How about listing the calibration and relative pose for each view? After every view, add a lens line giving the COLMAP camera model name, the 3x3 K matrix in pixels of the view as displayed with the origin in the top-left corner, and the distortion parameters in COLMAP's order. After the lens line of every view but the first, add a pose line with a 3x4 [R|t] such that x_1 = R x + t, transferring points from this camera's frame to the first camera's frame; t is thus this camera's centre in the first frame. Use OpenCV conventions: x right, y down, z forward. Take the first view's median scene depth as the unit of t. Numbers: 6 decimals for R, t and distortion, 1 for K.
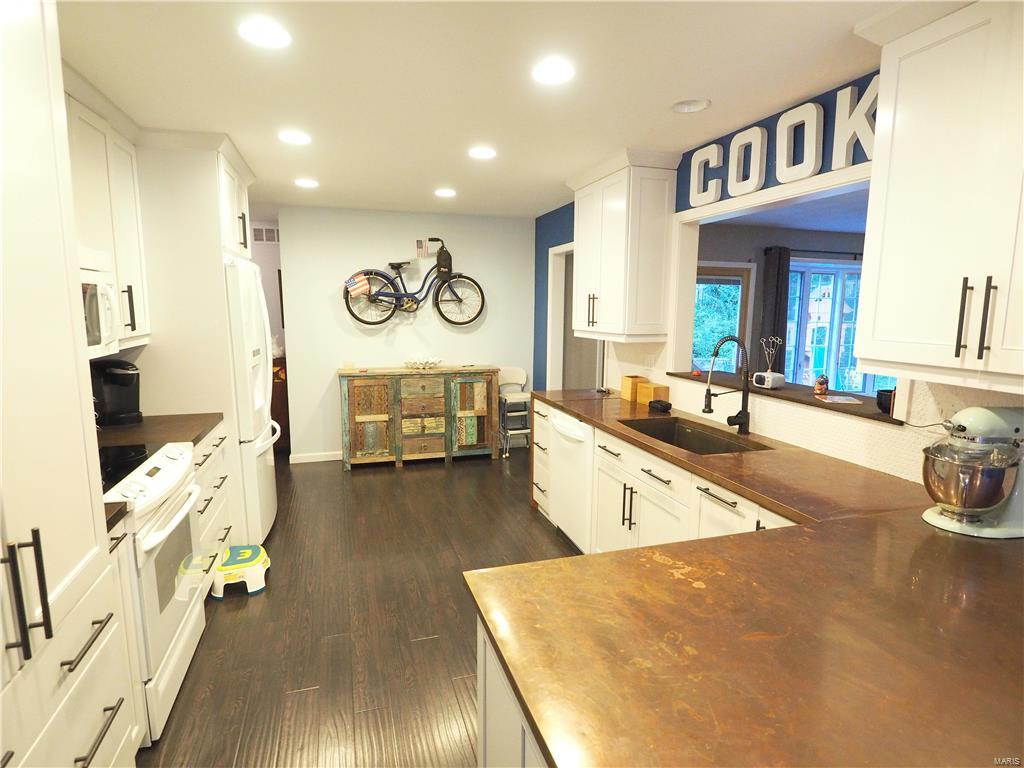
lens RADIAL K [[551.6, 0, 509.7], [0, 551.6, 386.1], [0, 0, 1]] dist [-0.003013, -0.010865]
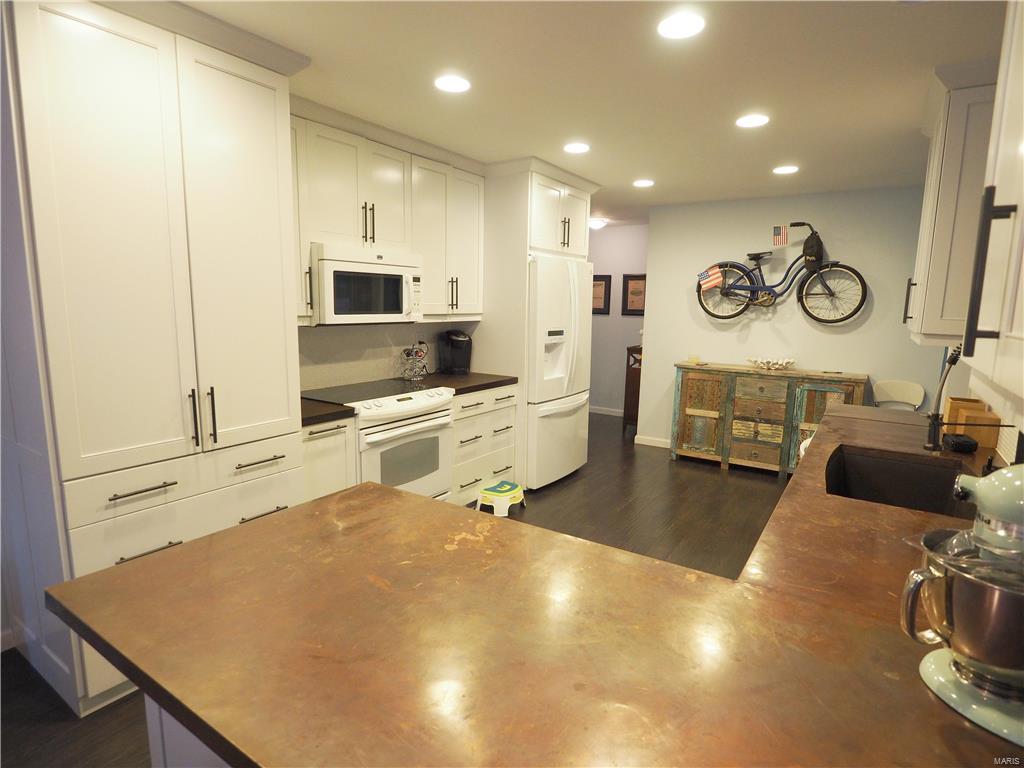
lens RADIAL K [[551.6, 0, 509.7], [0, 551.6, 386.1], [0, 0, 1]] dist [-0.003013, -0.010865]
pose [[0.633908, 0.124001, -0.763403, 0.270859], [-0.127741, 0.990293, 0.054783, 0.000500], [0.762787, 0.062790, 0.643595, 0.099004]]
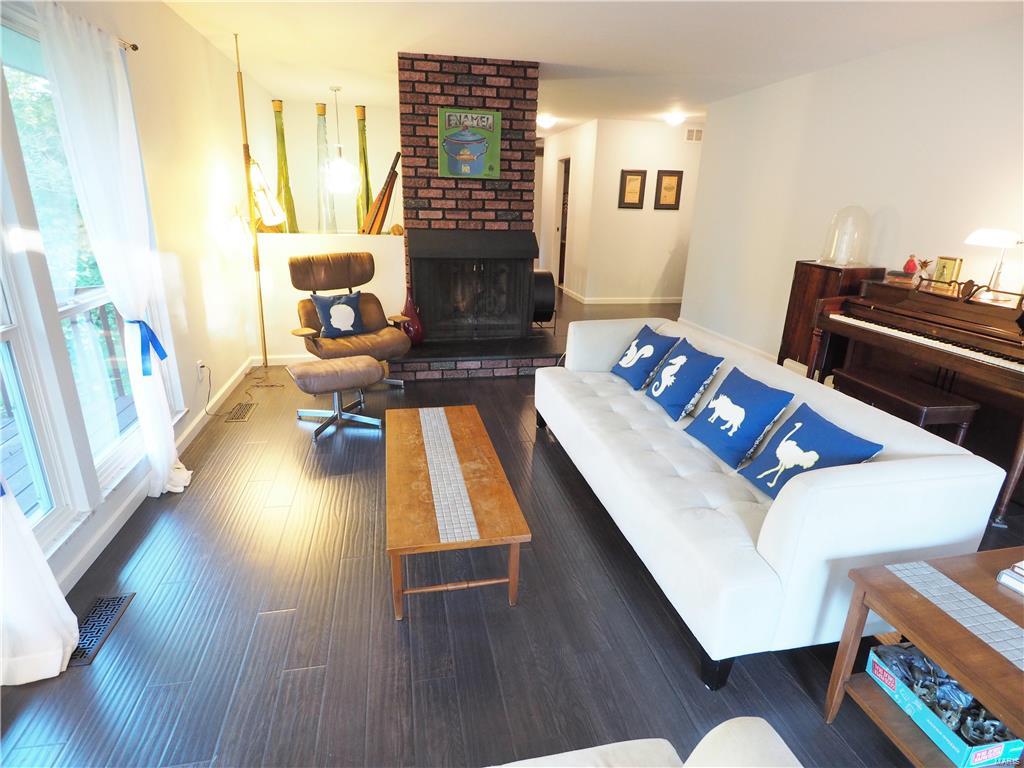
lens RADIAL K [[551.6, 0, 509.7], [0, 551.6, 386.1], [0, 0, 1]] dist [-0.003013, -0.010865]
pose [[0.995265, 0.048202, -0.084401, -0.849467], [-0.032315, 0.983067, 0.180377, 0.078879], [0.091666, -0.176796, 0.979970, -0.398678]]
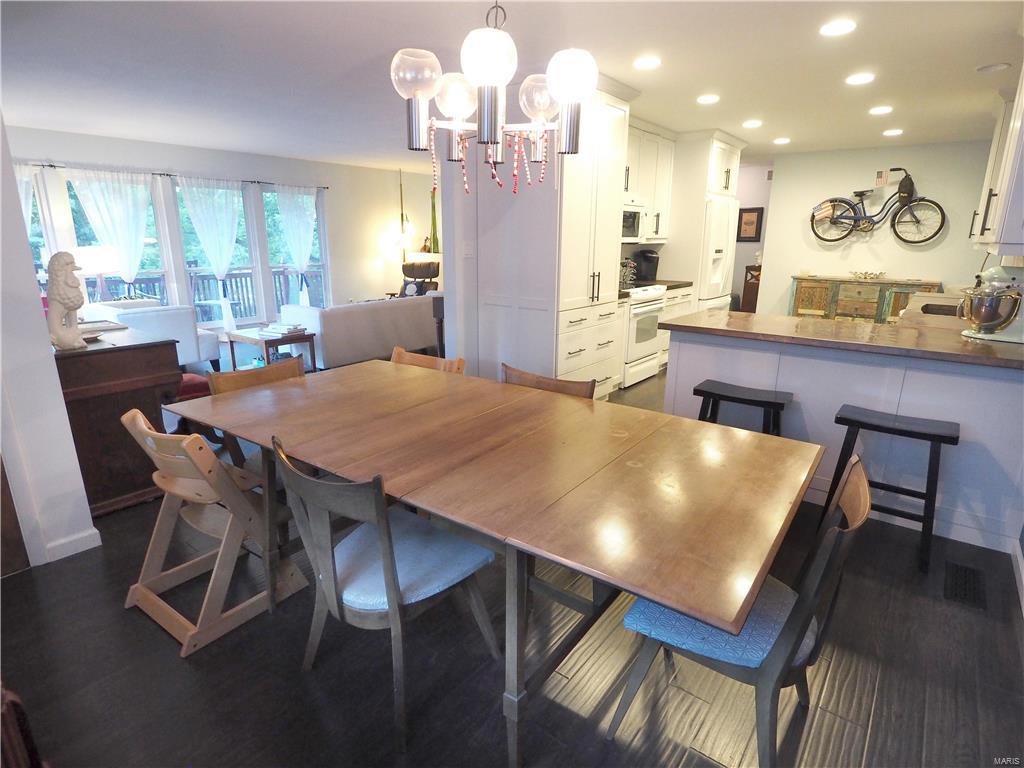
lens RADIAL K [[551.6, 0, 509.7], [0, 551.6, 386.1], [0, 0, 1]] dist [-0.003013, -0.010865]
pose [[0.575913, 0.212650, -0.789369, 0.415211], [-0.121615, 0.977118, 0.174499, 0.087733], [0.808414, -0.004497, 0.588597, -0.377750]]
